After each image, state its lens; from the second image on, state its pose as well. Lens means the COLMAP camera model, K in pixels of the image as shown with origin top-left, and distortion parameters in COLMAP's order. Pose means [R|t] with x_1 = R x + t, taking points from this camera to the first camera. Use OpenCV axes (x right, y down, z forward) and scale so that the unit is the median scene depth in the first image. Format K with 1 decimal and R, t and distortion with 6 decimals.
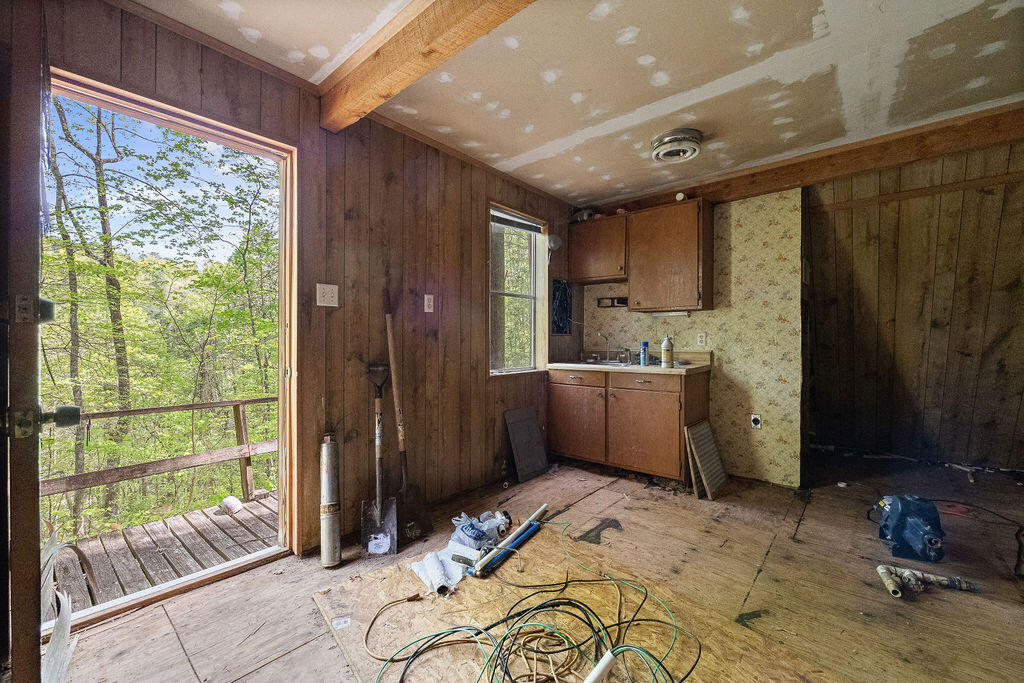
lens RADIAL K [[410.9, 0, 519.4], [0, 410.9, 343.5], [0, 0, 1]] dist [-0.001060, -0.000097]
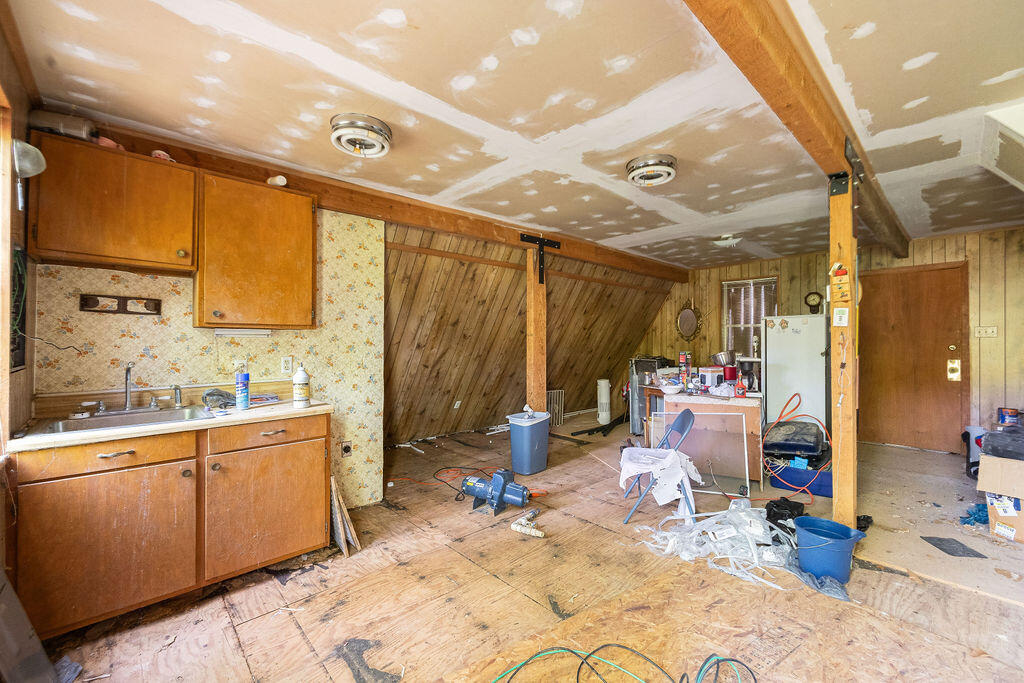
lens RADIAL K [[410.9, 0, 519.4], [0, 410.9, 343.5], [0, 0, 1]] dist [-0.001060, -0.000097]
pose [[0.127741, -0.001773, 0.991806, -0.332684], [0.008934, 0.999960, 0.000637, -0.054767], [-0.991767, 0.008780, 0.127751, 0.499091]]
